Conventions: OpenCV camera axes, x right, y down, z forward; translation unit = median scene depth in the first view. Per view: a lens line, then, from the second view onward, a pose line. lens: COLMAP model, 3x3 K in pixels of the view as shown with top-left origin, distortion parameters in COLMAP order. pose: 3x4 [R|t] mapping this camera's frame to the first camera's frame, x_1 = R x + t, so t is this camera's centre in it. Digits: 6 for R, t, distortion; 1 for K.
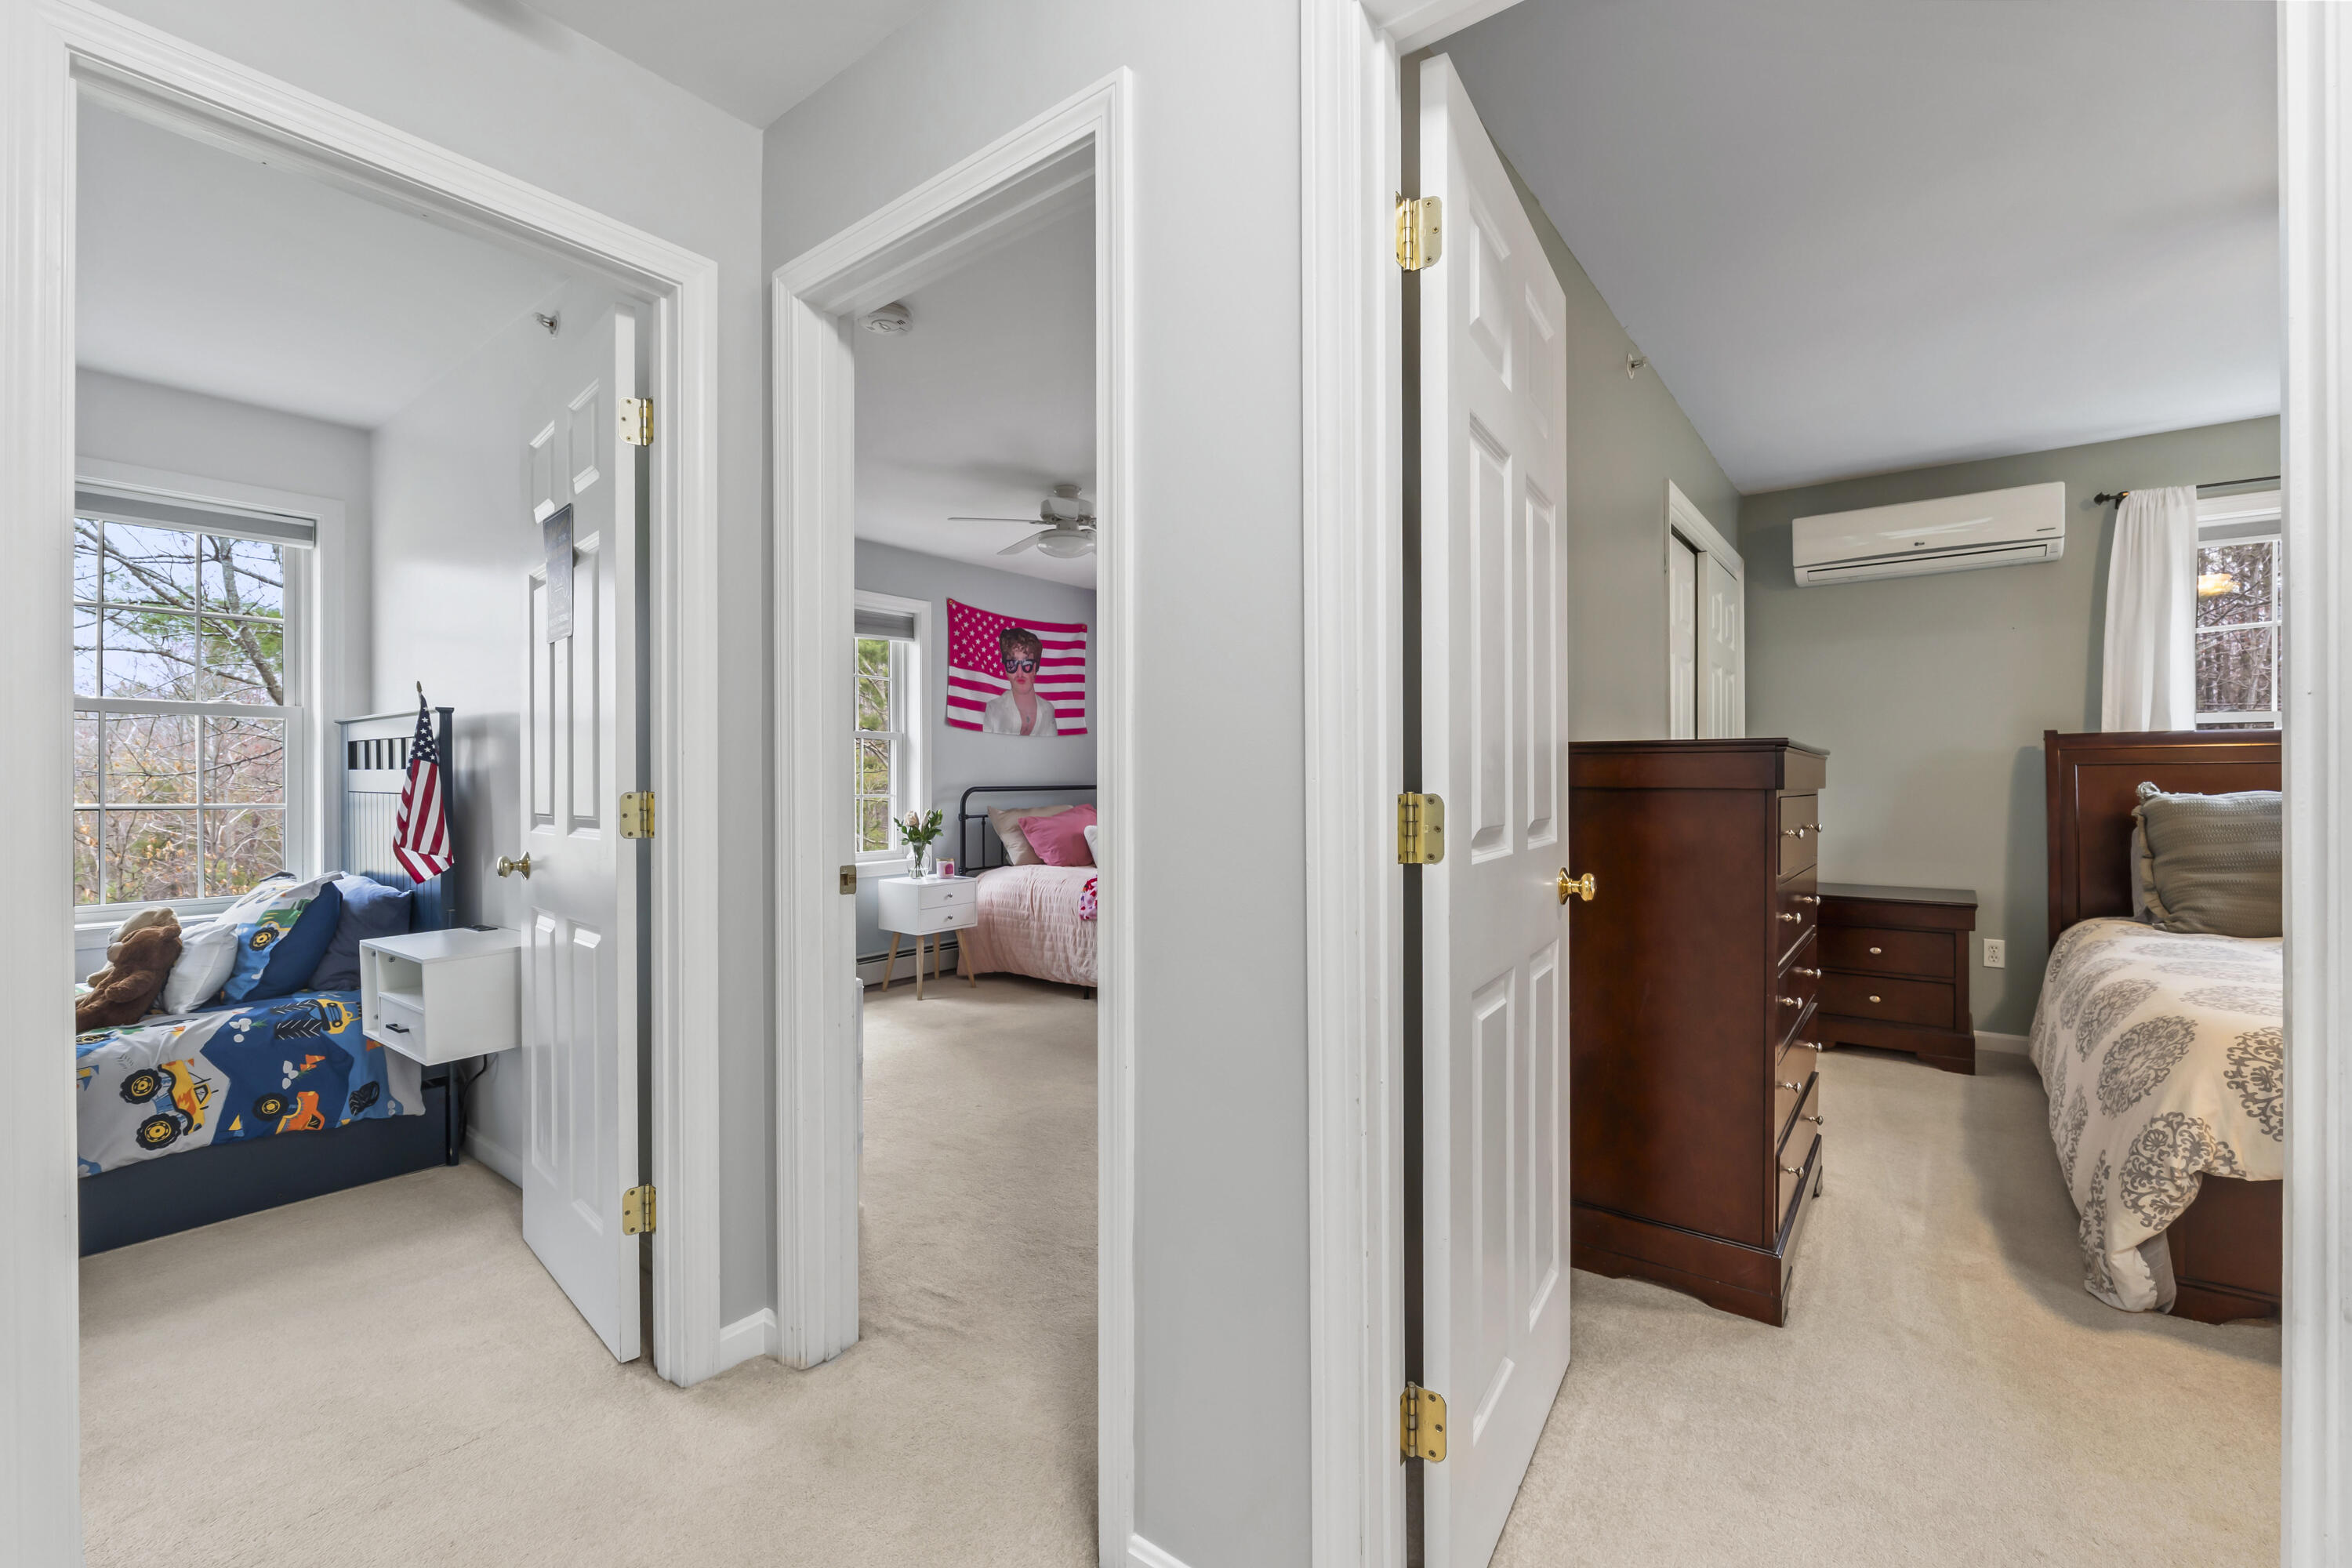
lens RADIAL K [[988.8, 0, 1176.0], [0, 988.8, 784.0], [0, 0, 1]] dist [-0.006684, 0.000392]
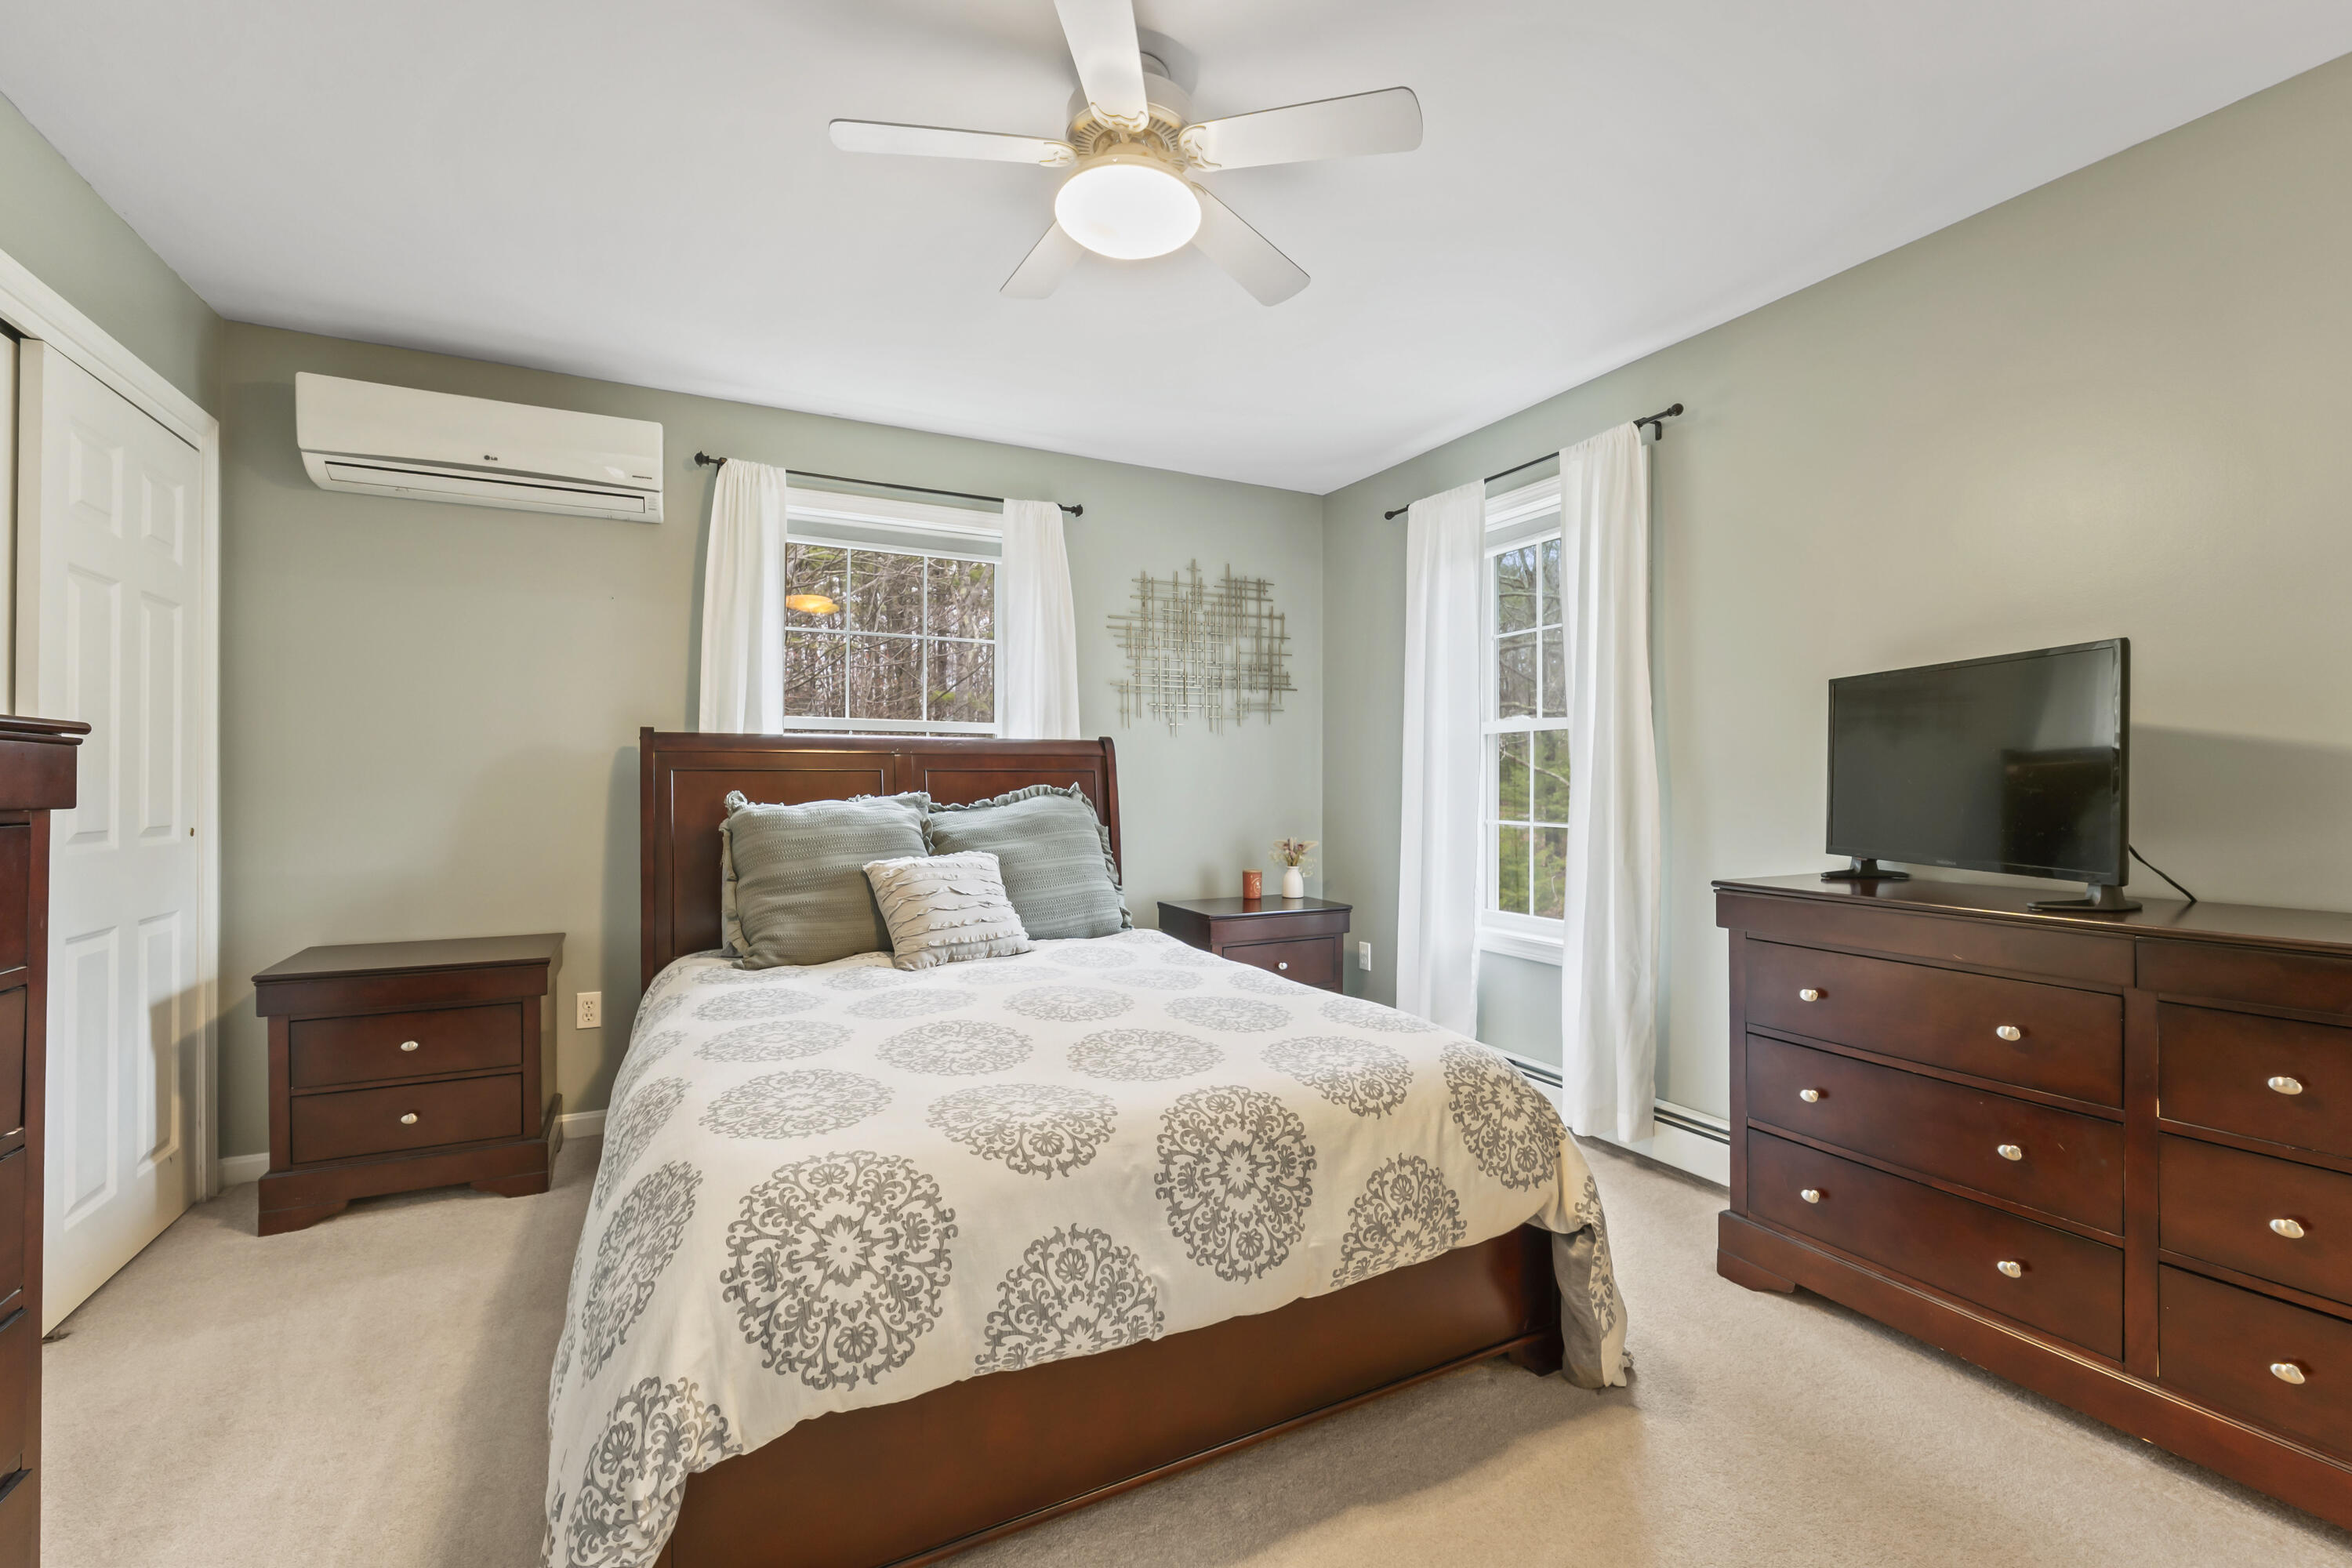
lens RADIAL K [[988.8, 0, 1176.0], [0, 988.8, 784.0], [0, 0, 1]] dist [-0.006684, 0.000392]
pose [[0.426464, 0.004198, 0.904495, 0.345711], [0.000754, 0.999987, -0.004996, -0.003288], [-0.904504, 0.002813, 0.426456, 0.263530]]
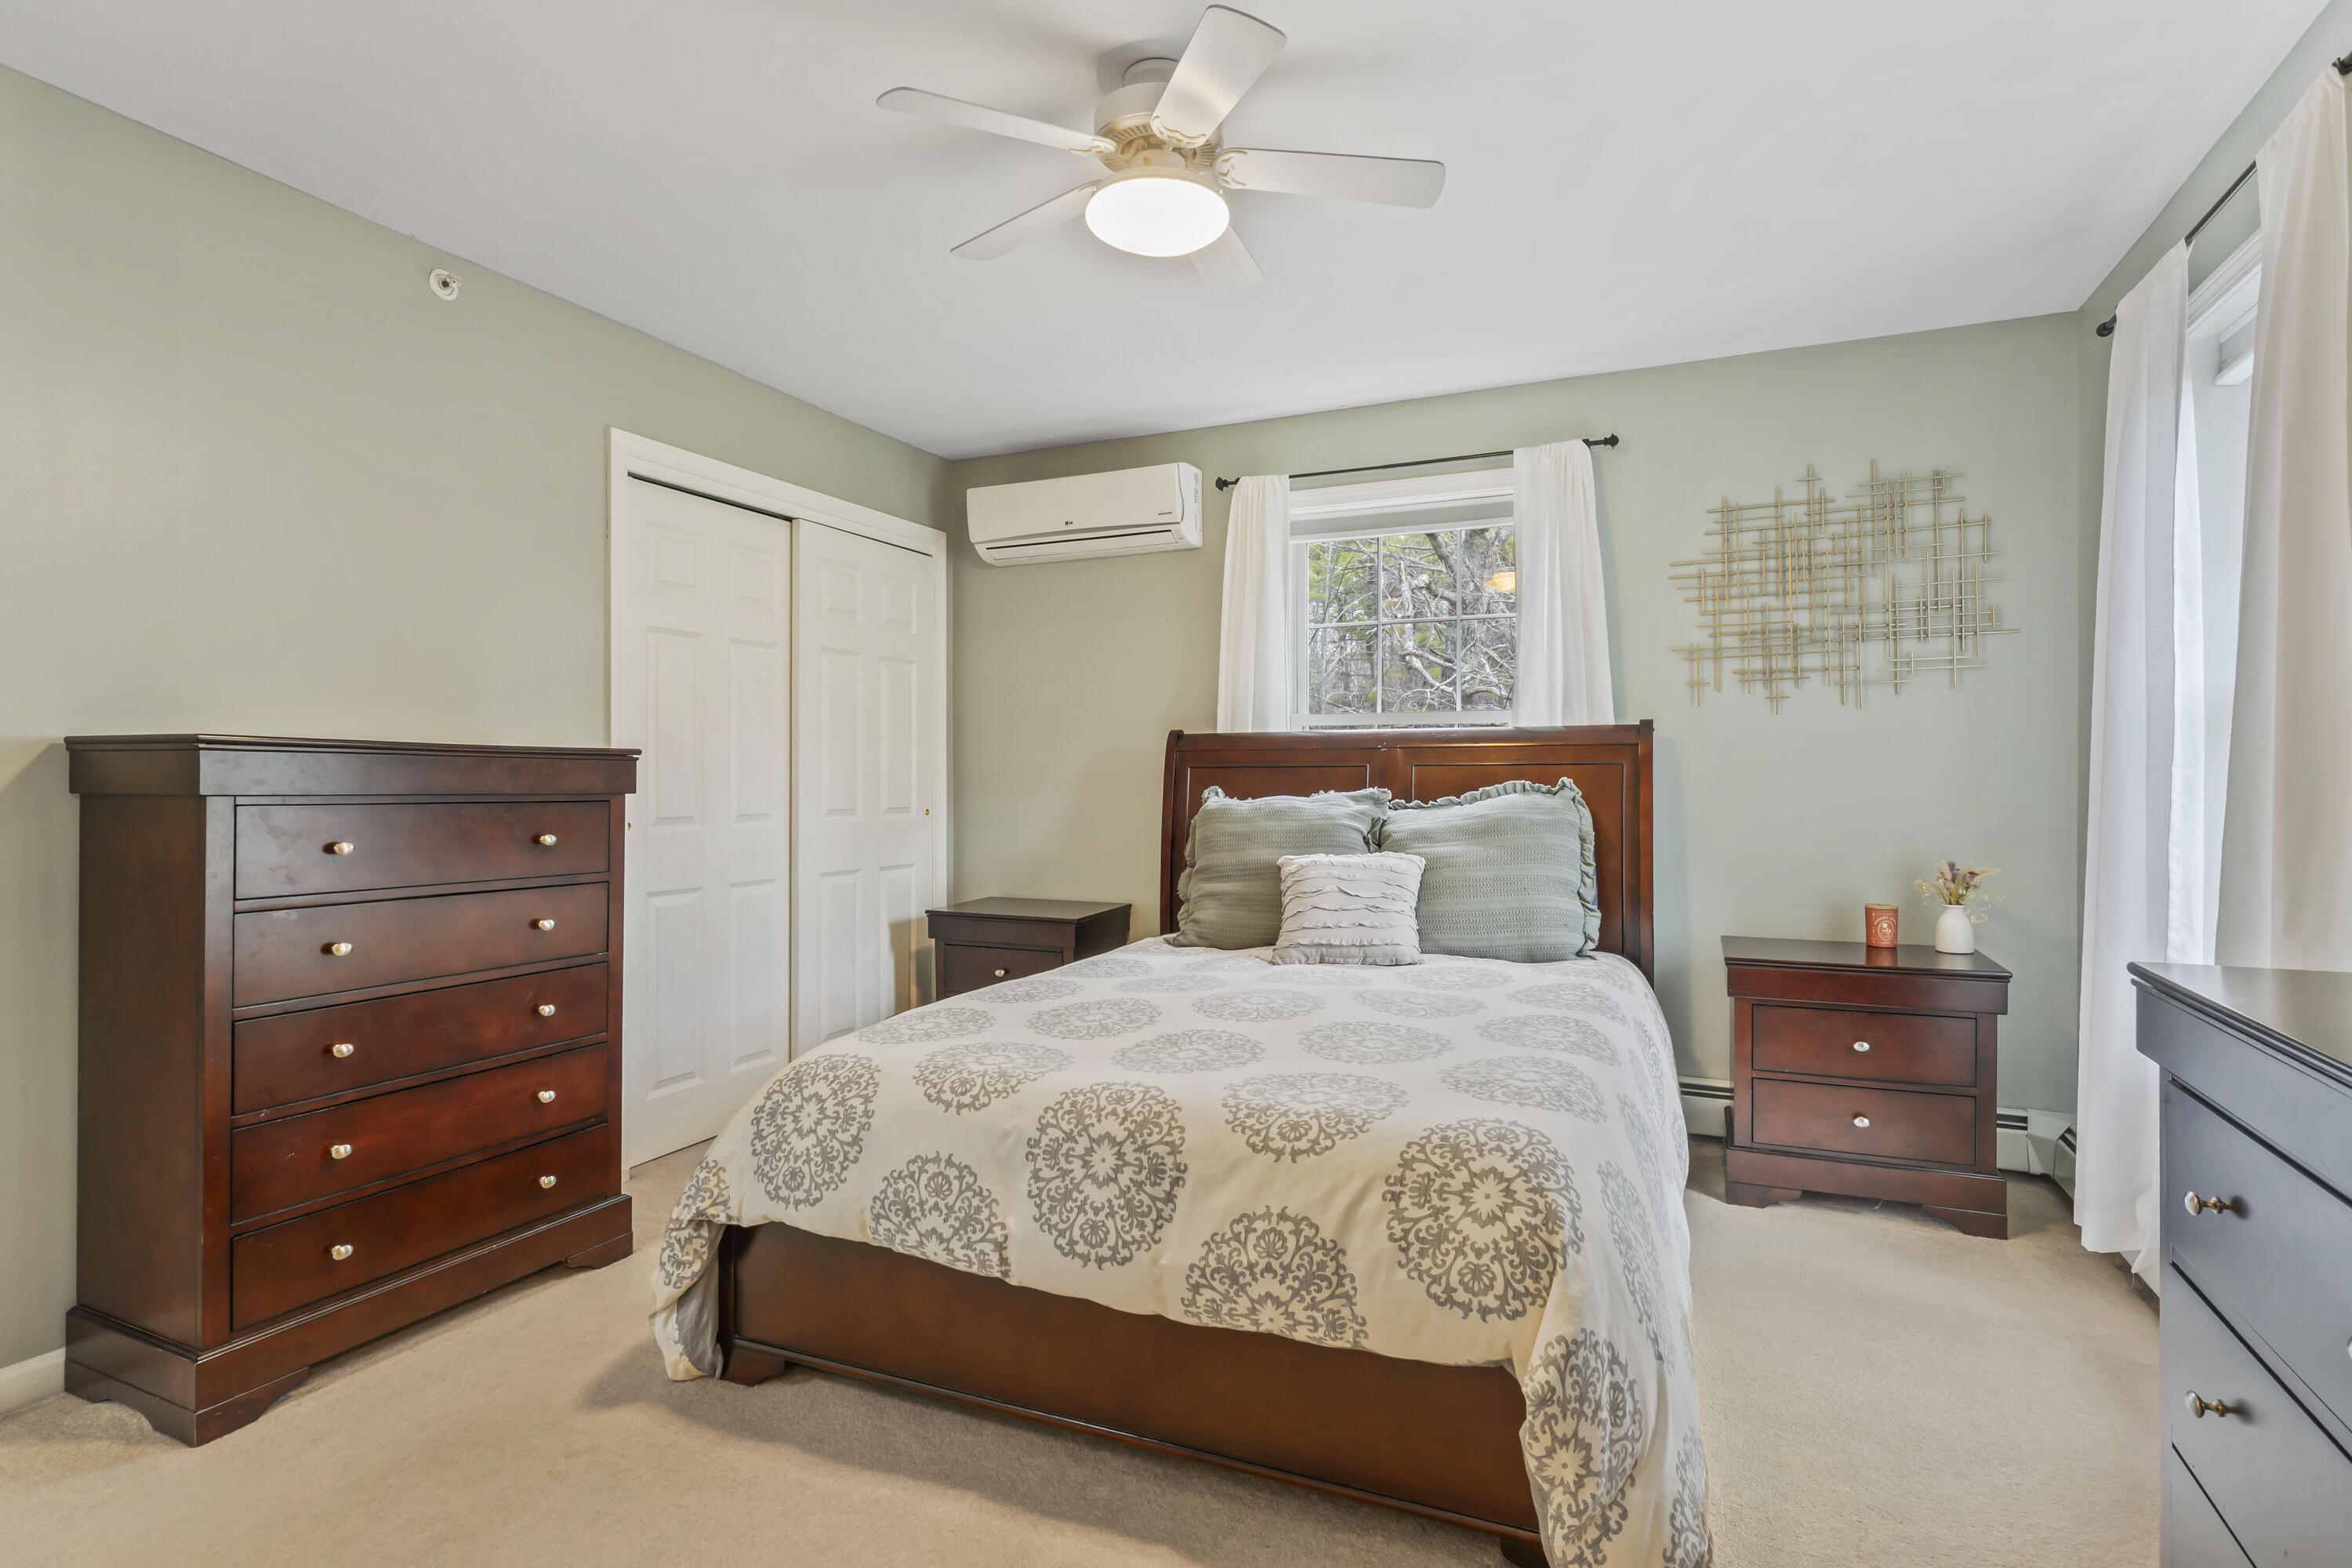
lens RADIAL K [[1166.9, 0, 1176.0], [0, 1166.9, 784.0], [0, 0, 1]] dist [-0.005863, -0.000968]
pose [[0.972413, 0.002138, 0.233255, 0.646640], [-0.002218, 0.999998, 0.000084, -0.004029], [-0.233254, -0.000599, 0.972416, -0.073849]]
